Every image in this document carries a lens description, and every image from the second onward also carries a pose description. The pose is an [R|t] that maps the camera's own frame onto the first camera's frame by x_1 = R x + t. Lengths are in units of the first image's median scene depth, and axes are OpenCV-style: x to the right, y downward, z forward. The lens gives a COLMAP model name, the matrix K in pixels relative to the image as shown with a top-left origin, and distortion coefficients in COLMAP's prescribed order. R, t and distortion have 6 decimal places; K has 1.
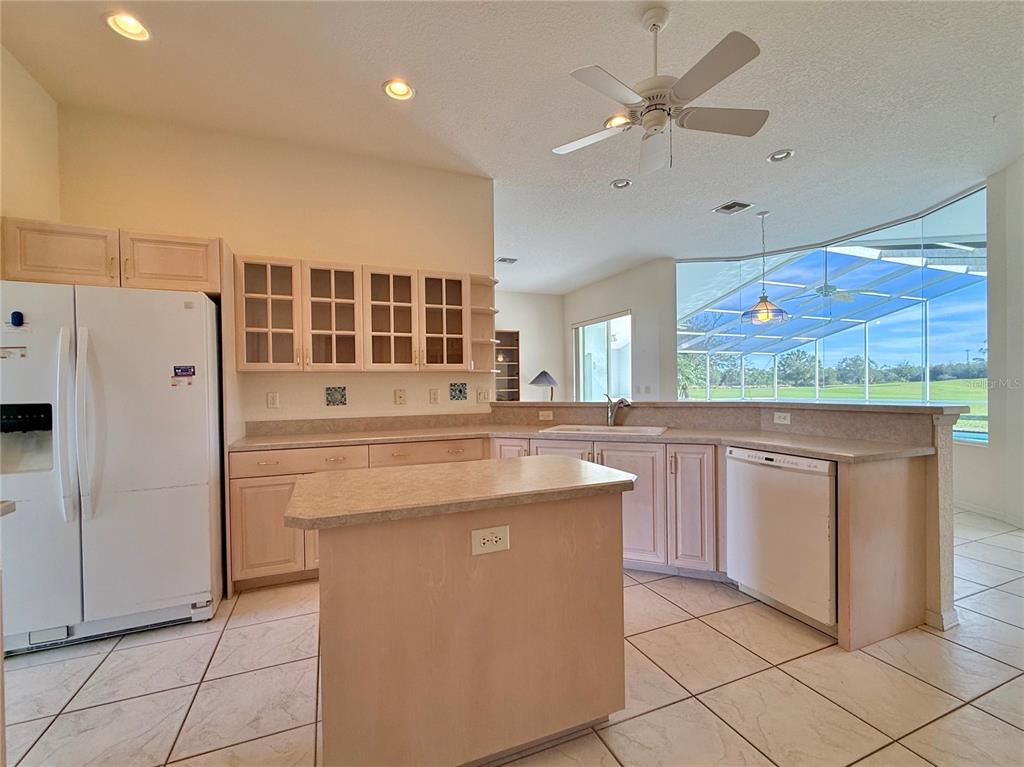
lens RADIAL K [[443.4, 0, 518.3], [0, 443.4, 390.1], [0, 0, 1]] dist [-0.004505, -0.000230]
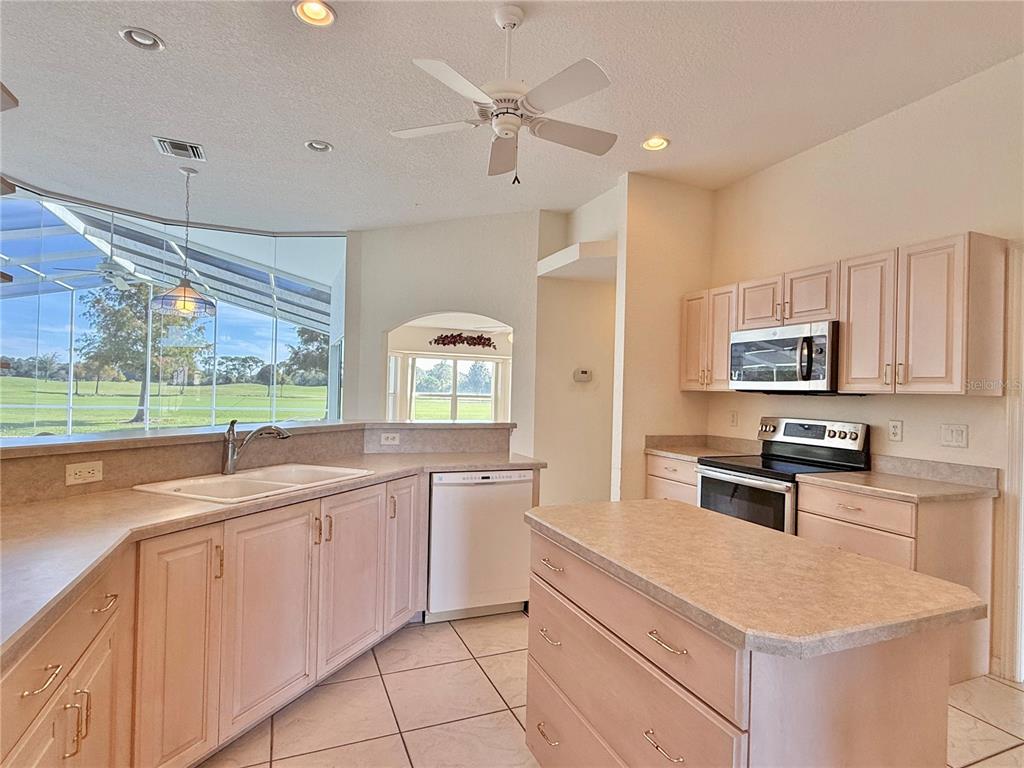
lens RADIAL K [[553.4, 0, 503.6], [0, 553.4, 383.6], [0, 0, 1]] dist [-0.004543, 0.000113]
pose [[0.007470, 0.027463, 0.999595, -0.485792], [-0.016084, 0.999497, -0.027340, -0.023138], [-0.999843, -0.015874, 0.007908, 0.579778]]
